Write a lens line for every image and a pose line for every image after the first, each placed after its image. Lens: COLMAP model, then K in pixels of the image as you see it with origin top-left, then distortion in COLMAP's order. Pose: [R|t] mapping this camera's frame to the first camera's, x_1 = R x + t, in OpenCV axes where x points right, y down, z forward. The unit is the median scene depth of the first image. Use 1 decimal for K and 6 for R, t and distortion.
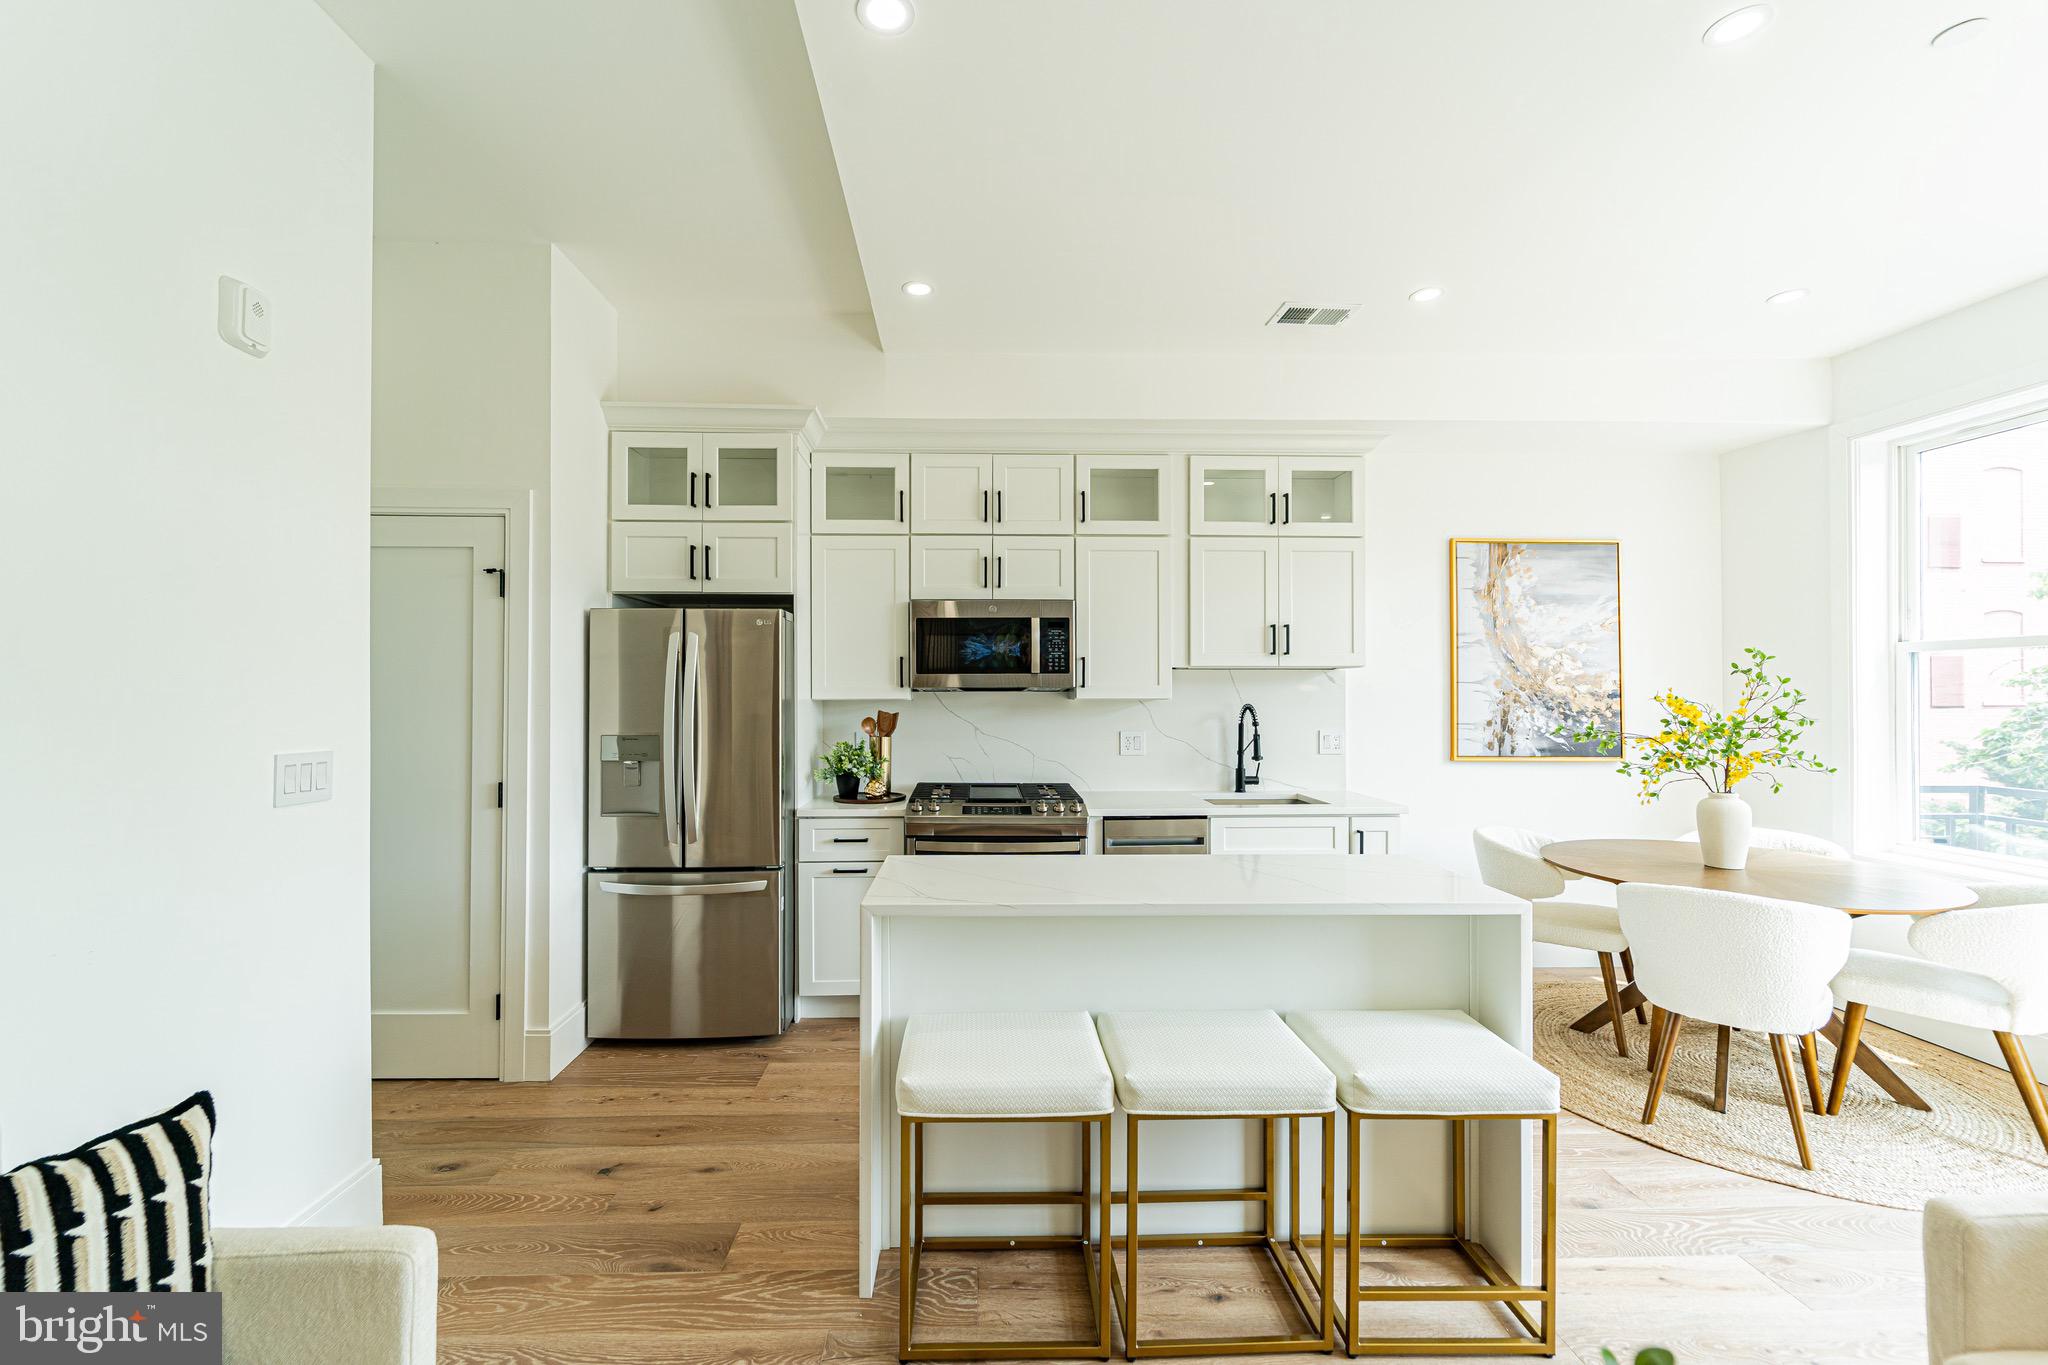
lens RADIAL K [[817.3, 0, 1024.0], [0, 817.3, 682.5], [0, 0, 1]] dist [0.000164, 0.000404]
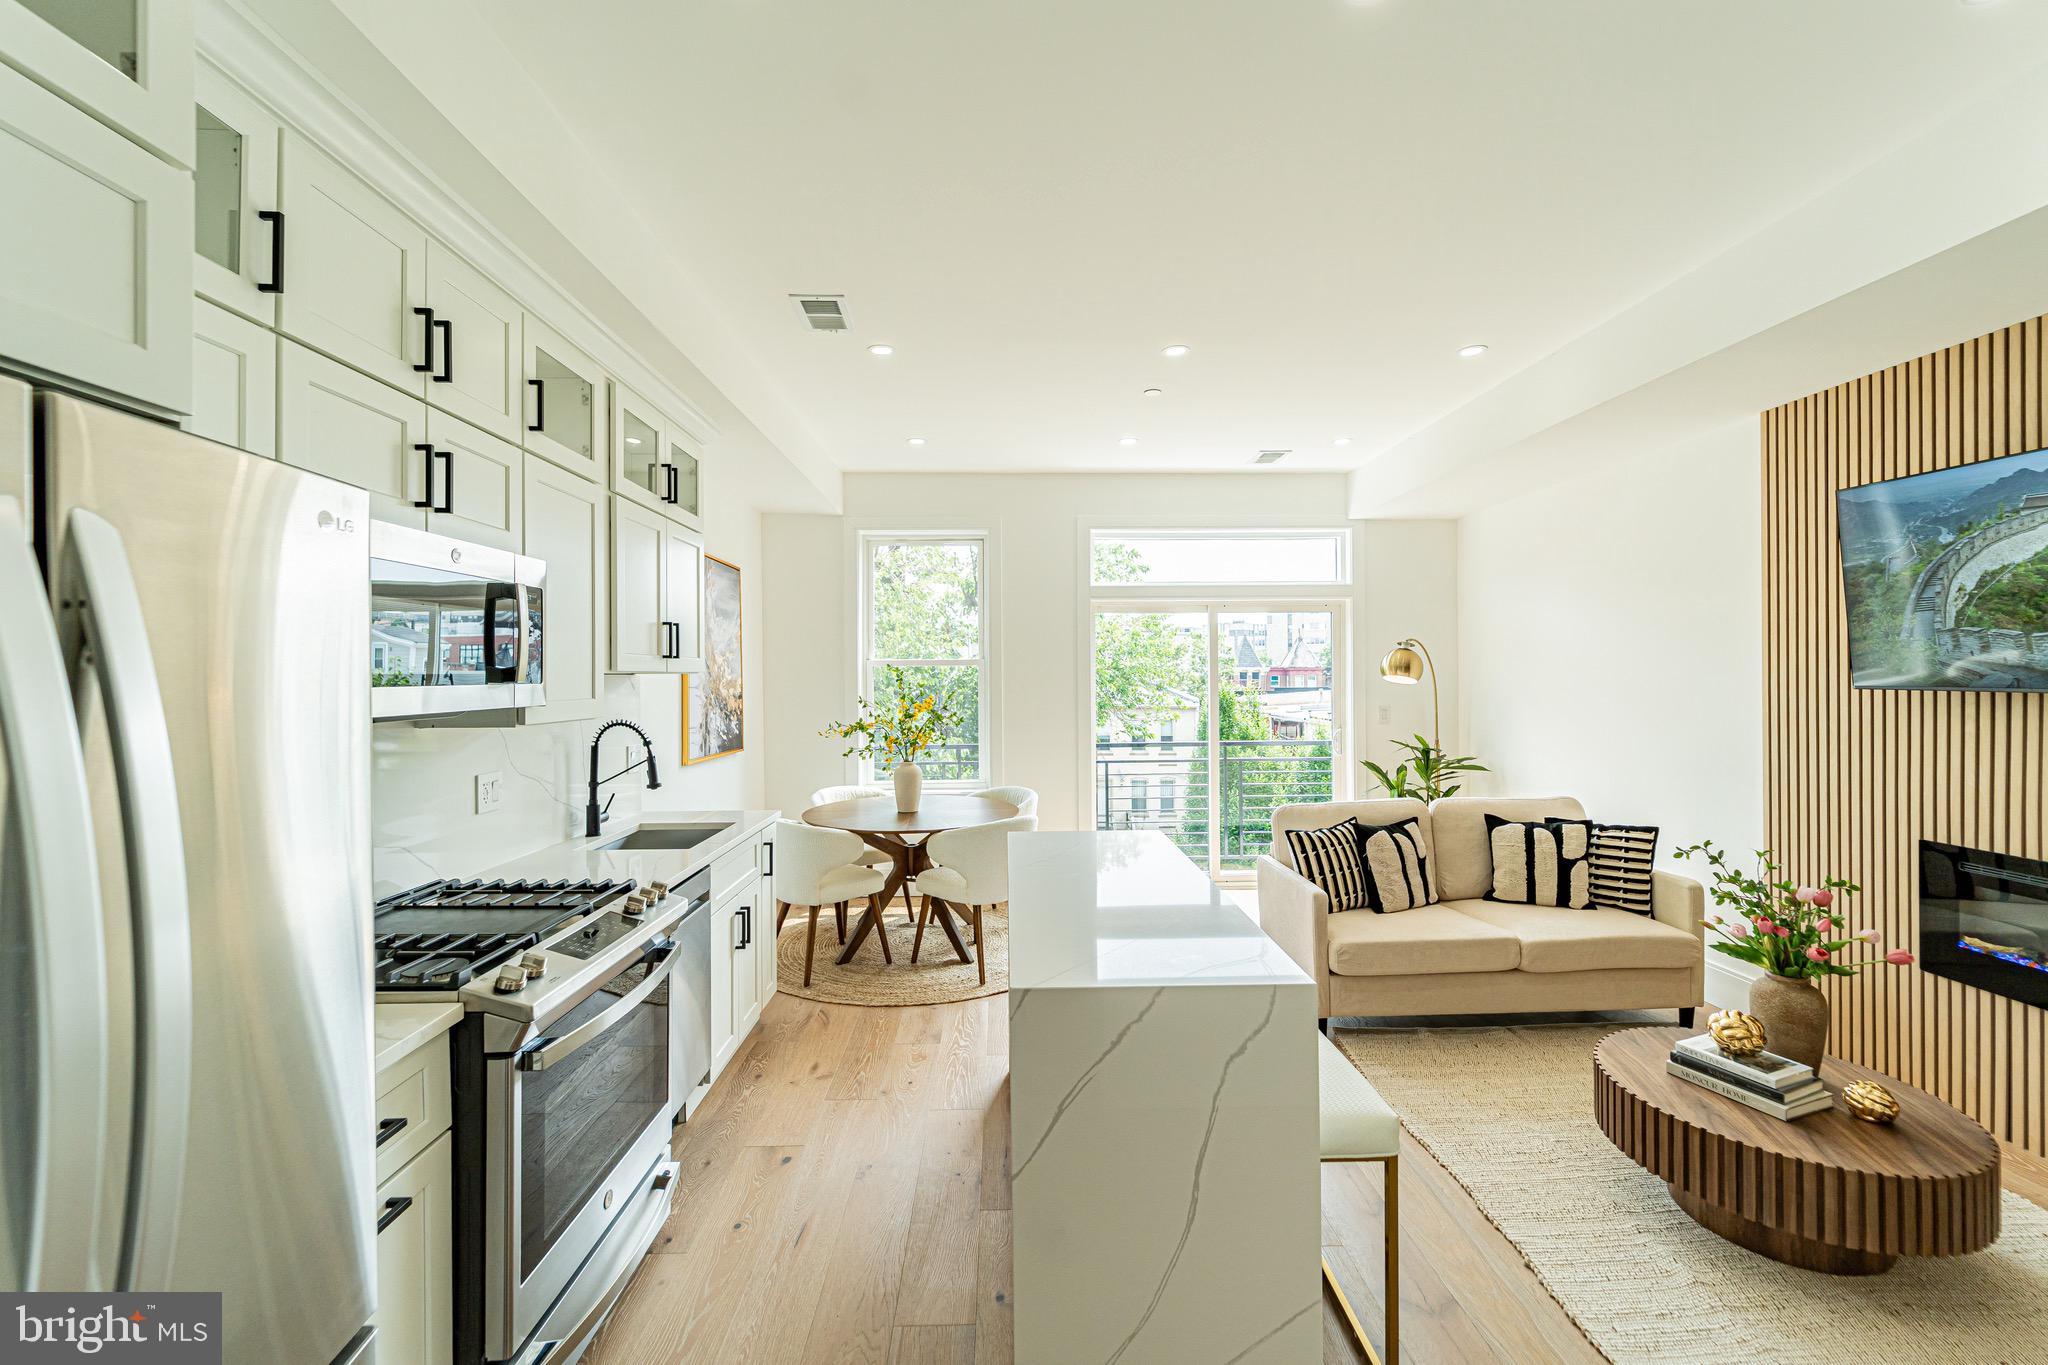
lens RADIAL K [[817.3, 0, 1024.0], [0, 817.3, 682.5], [0, 0, 1]] dist [0.000164, 0.000404]
pose [[0.000455, -0.010707, 0.999943, -0.524666], [-0.007538, 0.999914, 0.010710, -0.021115], [-0.999971, -0.007543, 0.000375, 0.636908]]
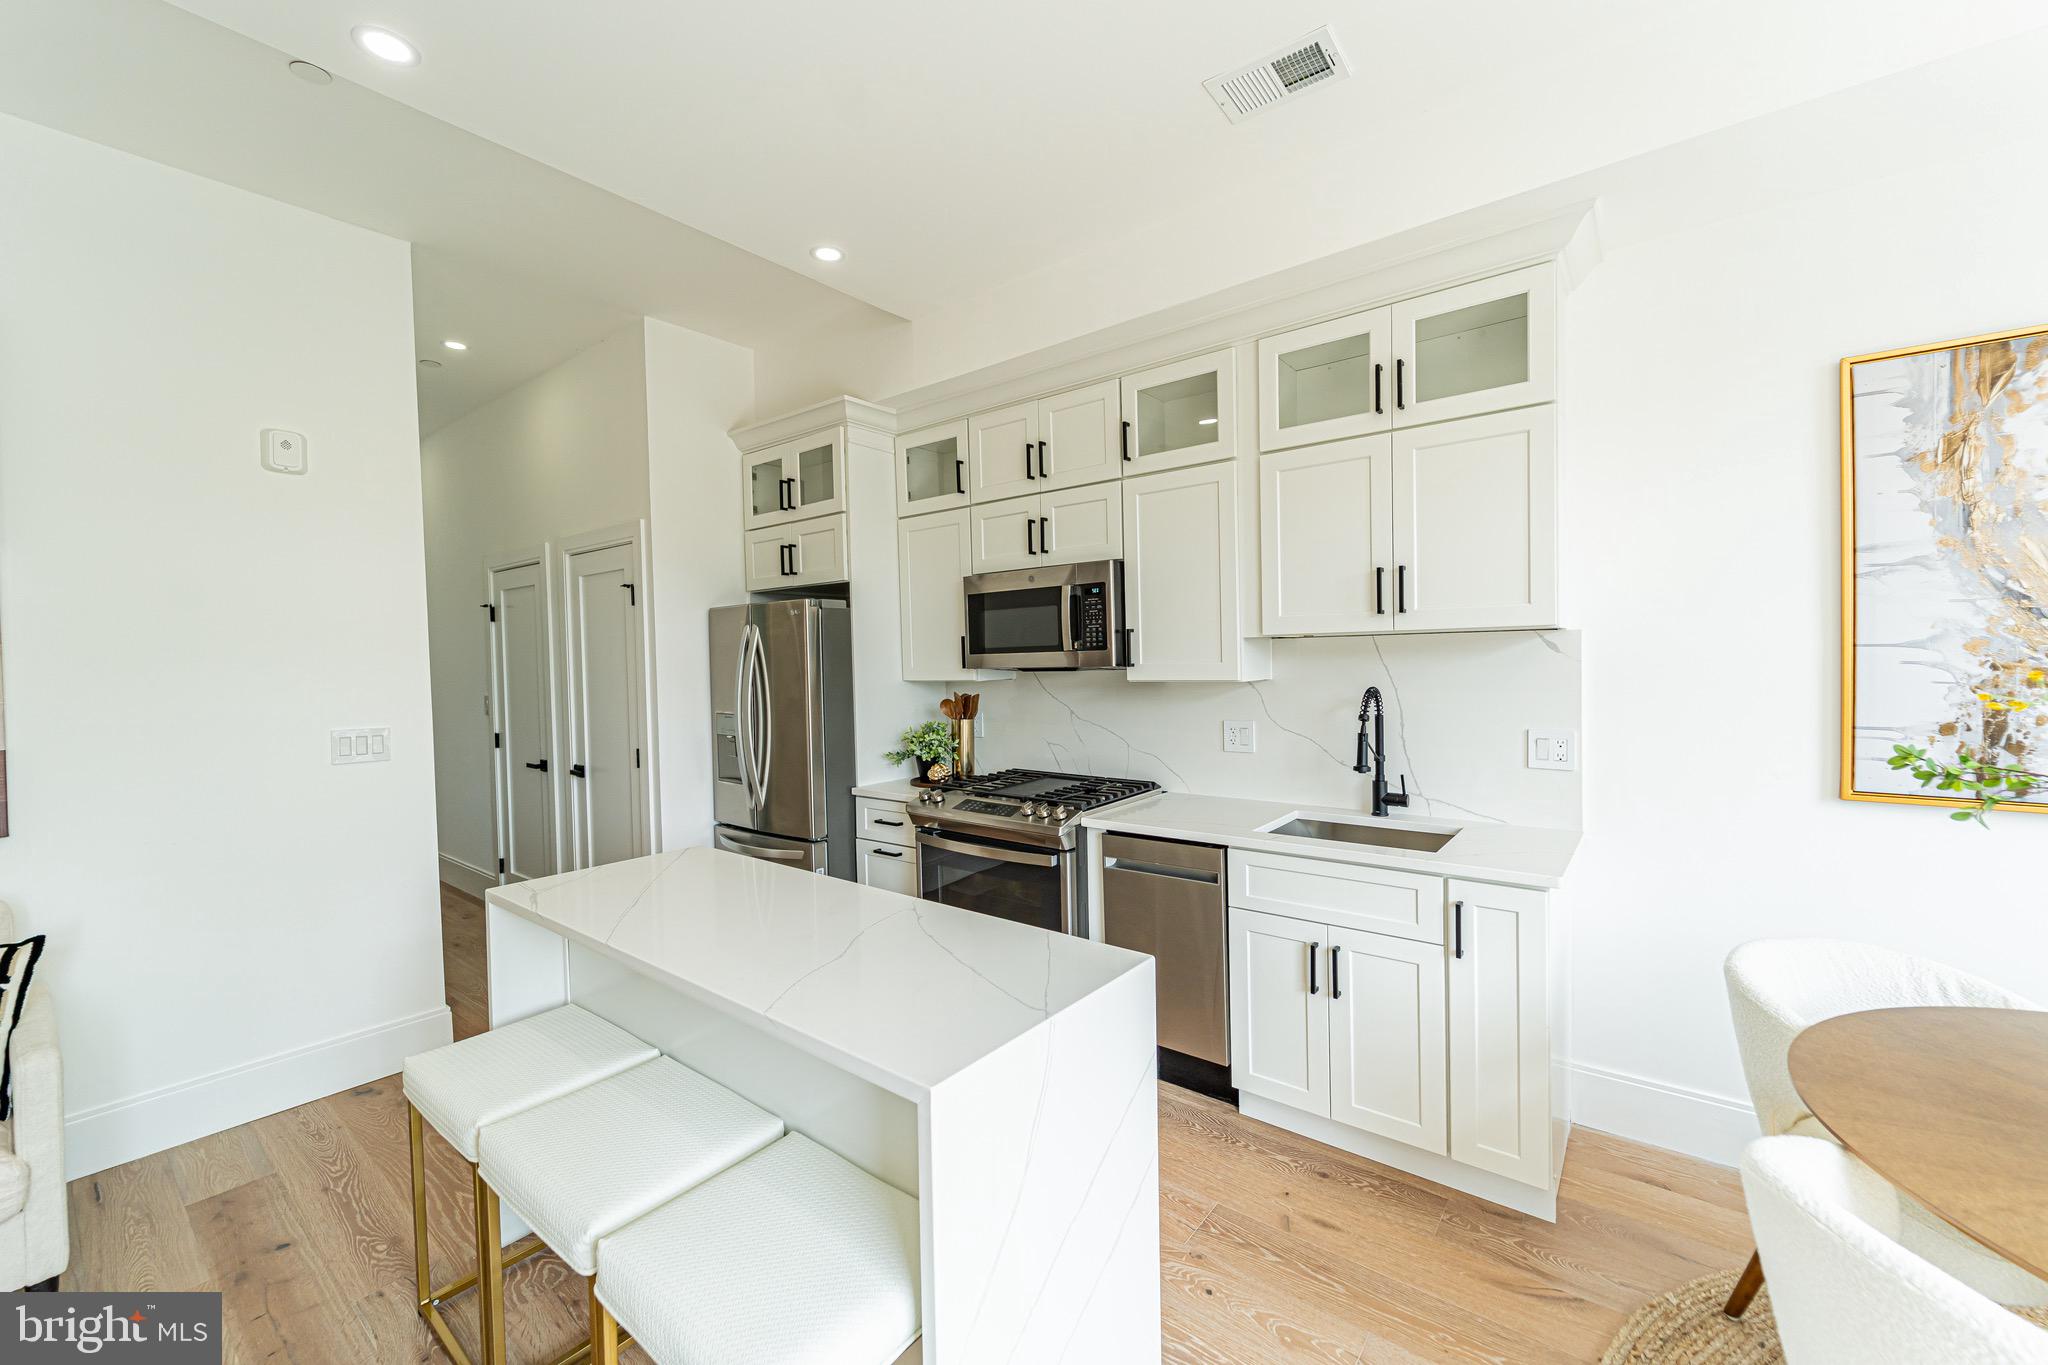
lens RADIAL K [[817.3, 0, 1024.0], [0, 817.3, 682.5], [0, 0, 1]] dist [0.000164, 0.000404]
pose [[0.765796, 0.002930, -0.643077, 0.506292], [0.027796, 0.998904, 0.037651, -0.011660], [0.642483, -0.046708, 0.764875, 0.309146]]
